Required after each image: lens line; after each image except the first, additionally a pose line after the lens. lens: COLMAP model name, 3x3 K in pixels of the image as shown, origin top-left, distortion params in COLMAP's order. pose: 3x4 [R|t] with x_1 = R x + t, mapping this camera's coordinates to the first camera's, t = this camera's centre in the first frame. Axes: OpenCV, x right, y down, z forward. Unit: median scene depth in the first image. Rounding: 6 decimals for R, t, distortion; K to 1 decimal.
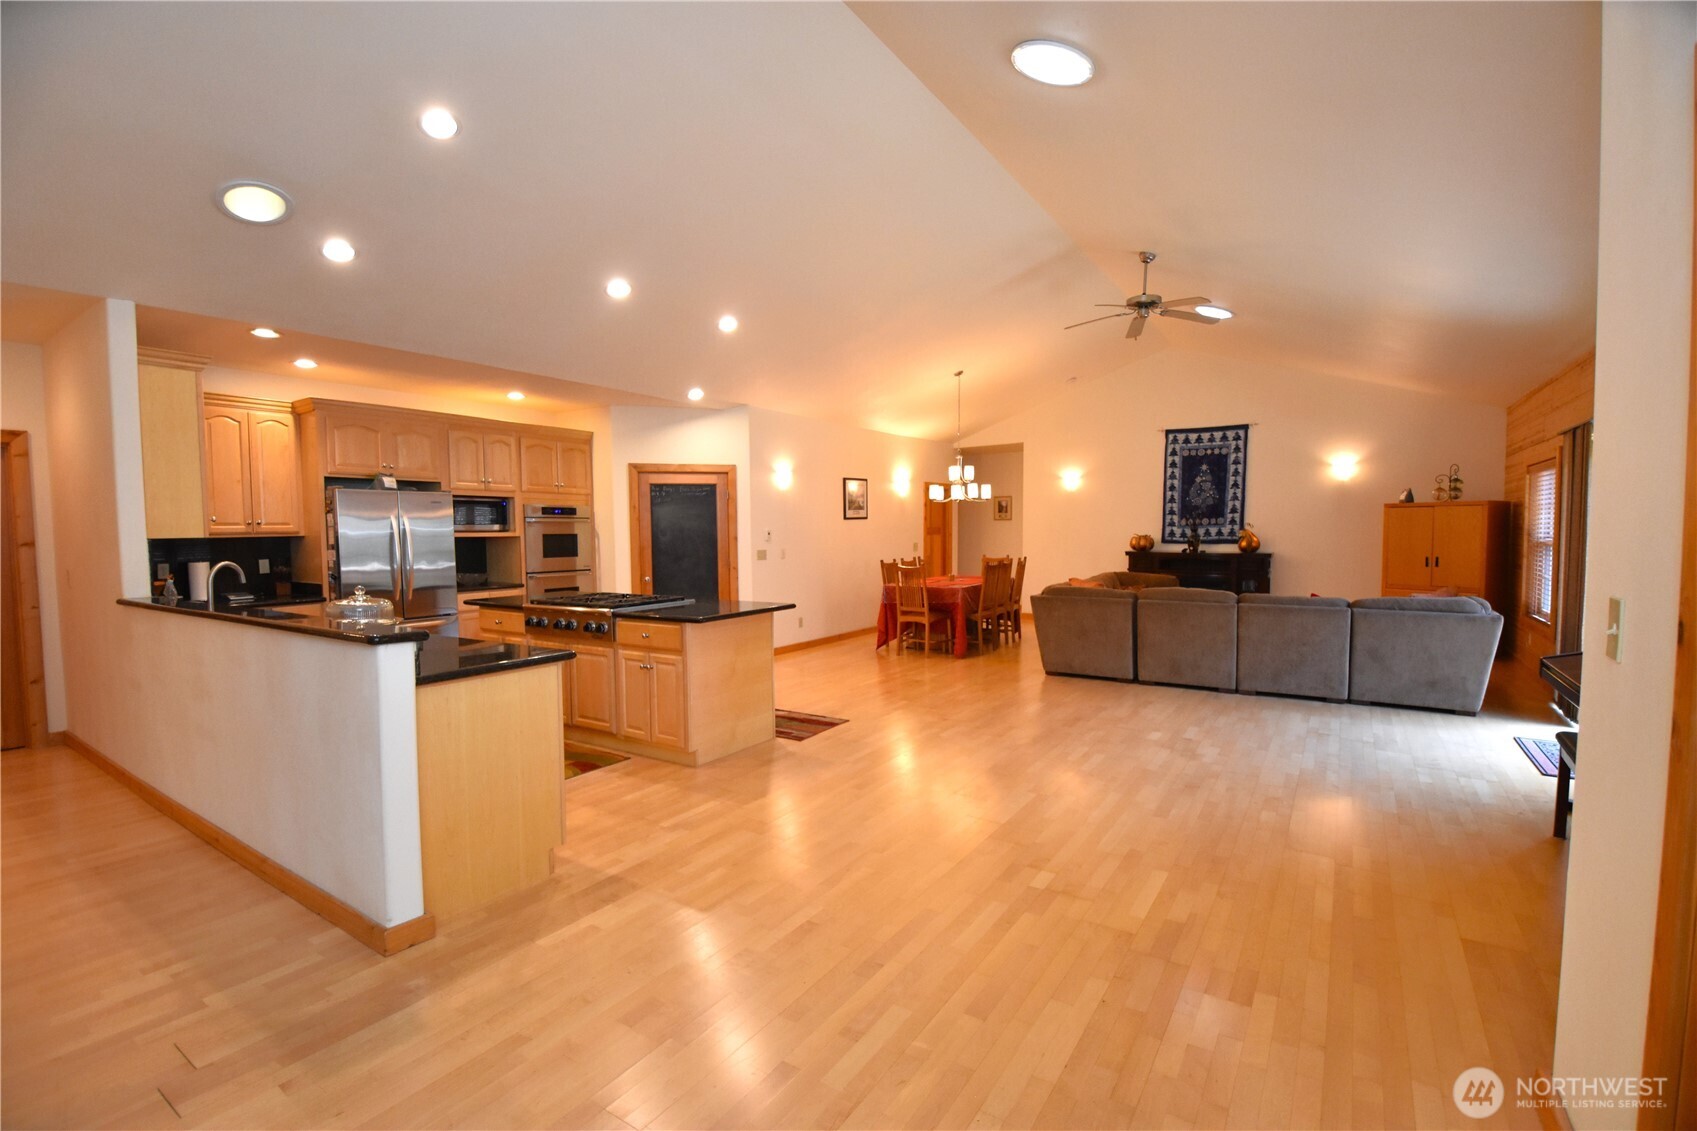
lens RADIAL K [[759.9, 0, 848.5], [0, 759.9, 565.5], [0, 0, 1]] dist [-0.000972, -0.000239]
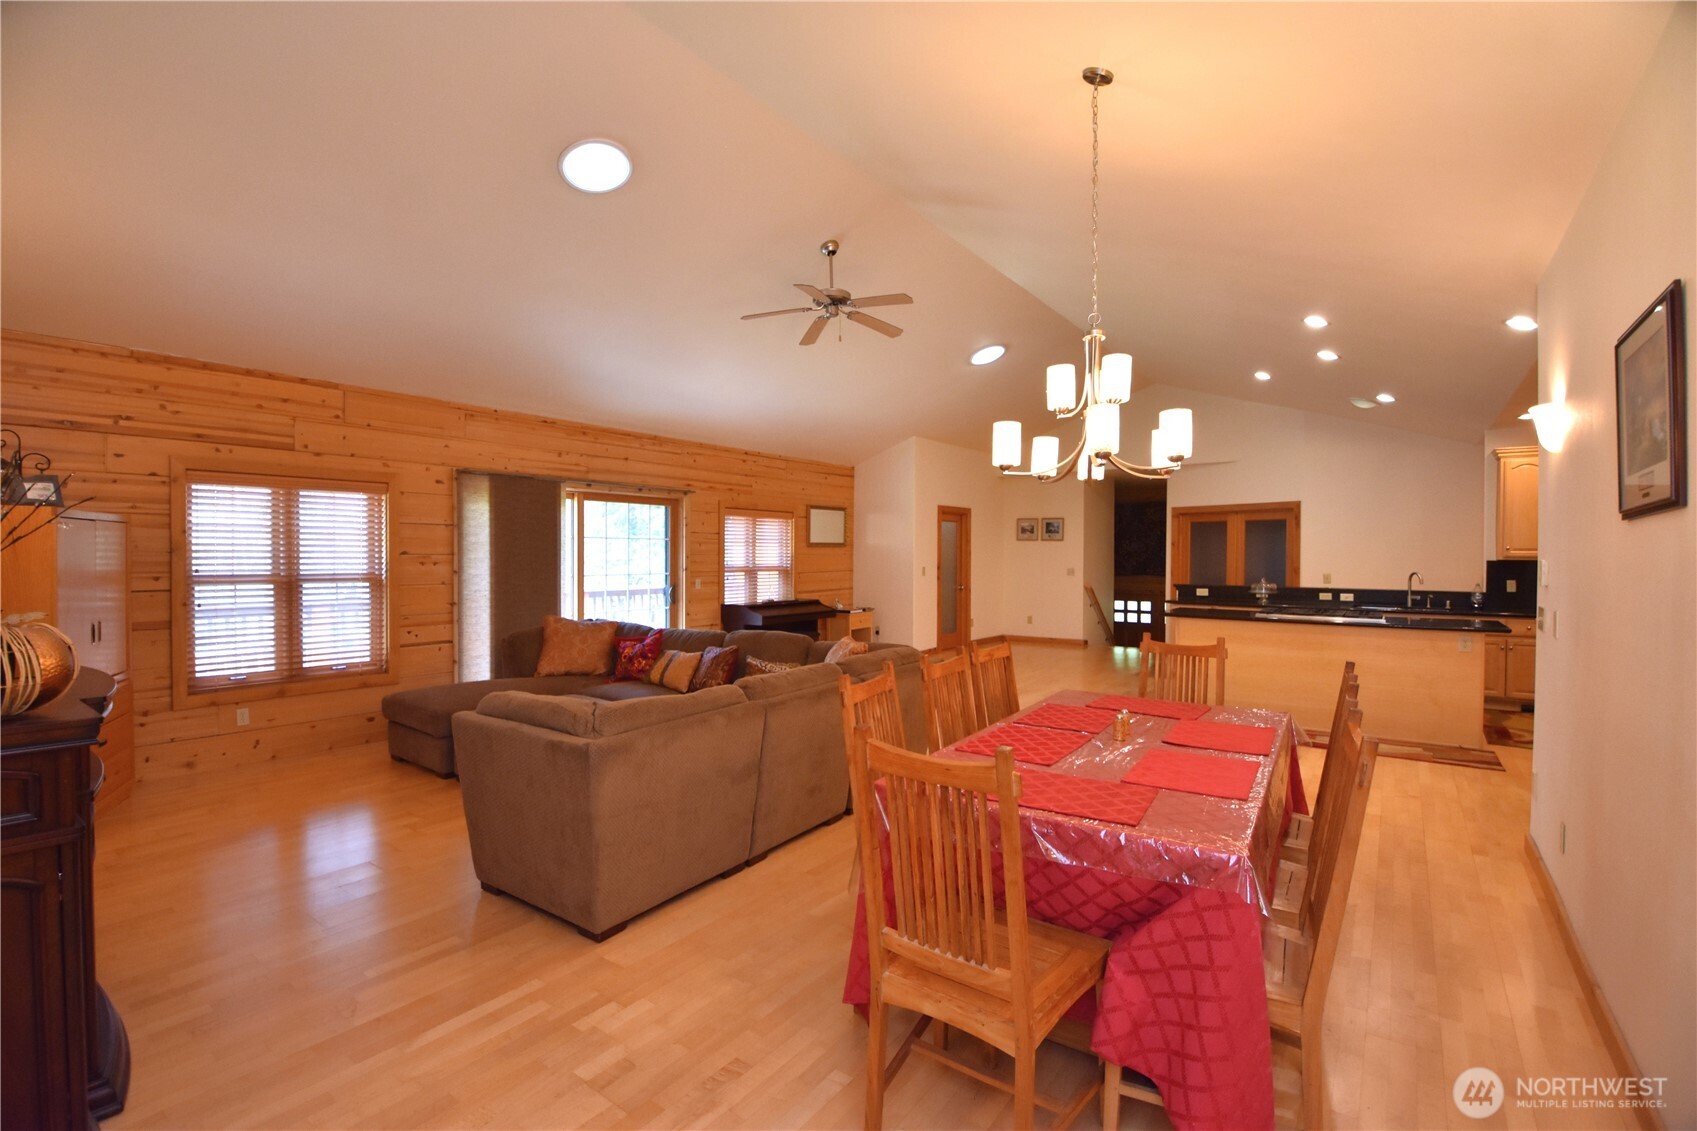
lens RADIAL K [[759.9, 0, 848.5], [0, 759.9, 565.5], [0, 0, 1]] dist [-0.000972, -0.000239]
pose [[-0.997577, 0.004466, 0.069433, 0.258419], [0.008687, 0.998123, 0.060619, -0.080788], [-0.069032, 0.061075, -0.995743, 1.627167]]
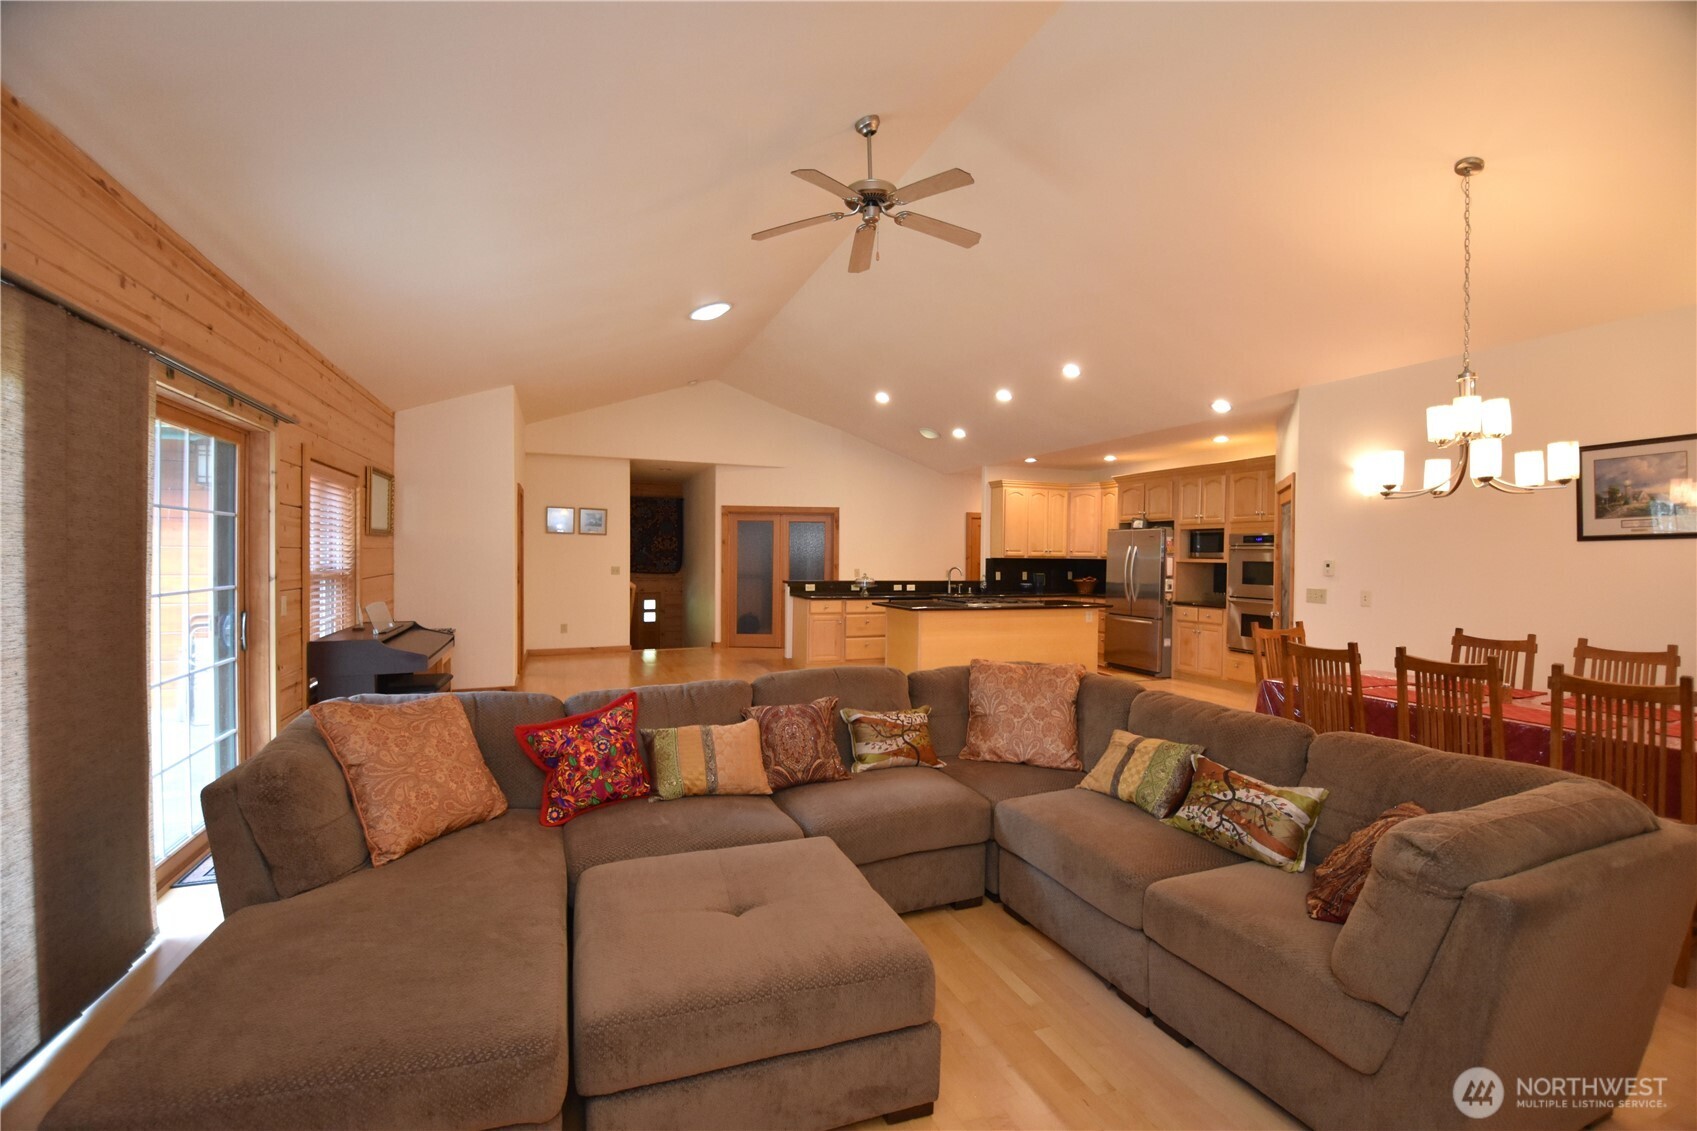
lens RADIAL K [[743.5, 0, 849.1], [0, 743.5, 577.8], [0, 0, 1]] dist [0.001710, 0.000112]
pose [[-0.587307, 0.028428, -0.808865, 0.771460], [-0.042917, 0.996883, 0.066197, -0.064076], [0.808226, 0.073592, -0.584257, 1.179592]]
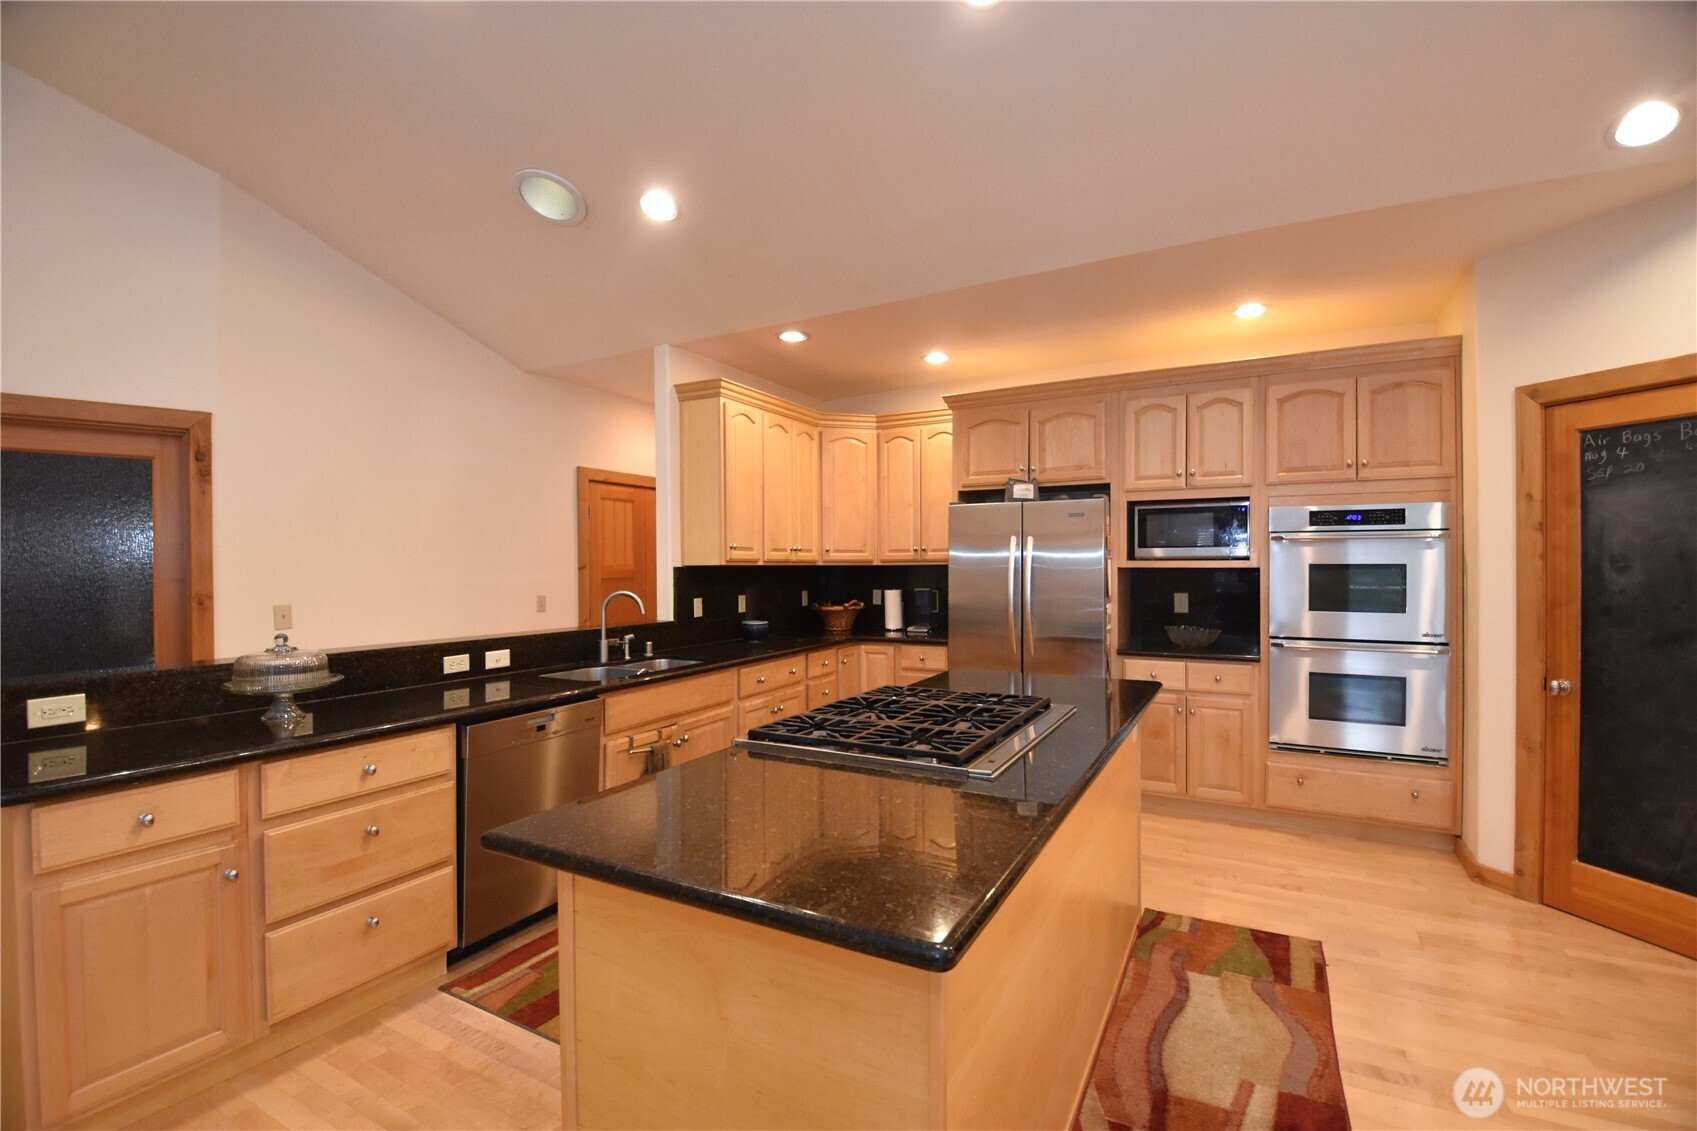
lens RADIAL K [[731.2, 0, 844.1], [0, 731.2, 581.4], [0, 0, 1]] dist [-0.017610, -0.000418]
pose [[0.072553, 0.032309, -0.996841, 0.066637], [-0.043479, 0.998627, 0.029203, -0.030418], [0.996416, 0.041223, 0.073858, 0.657446]]
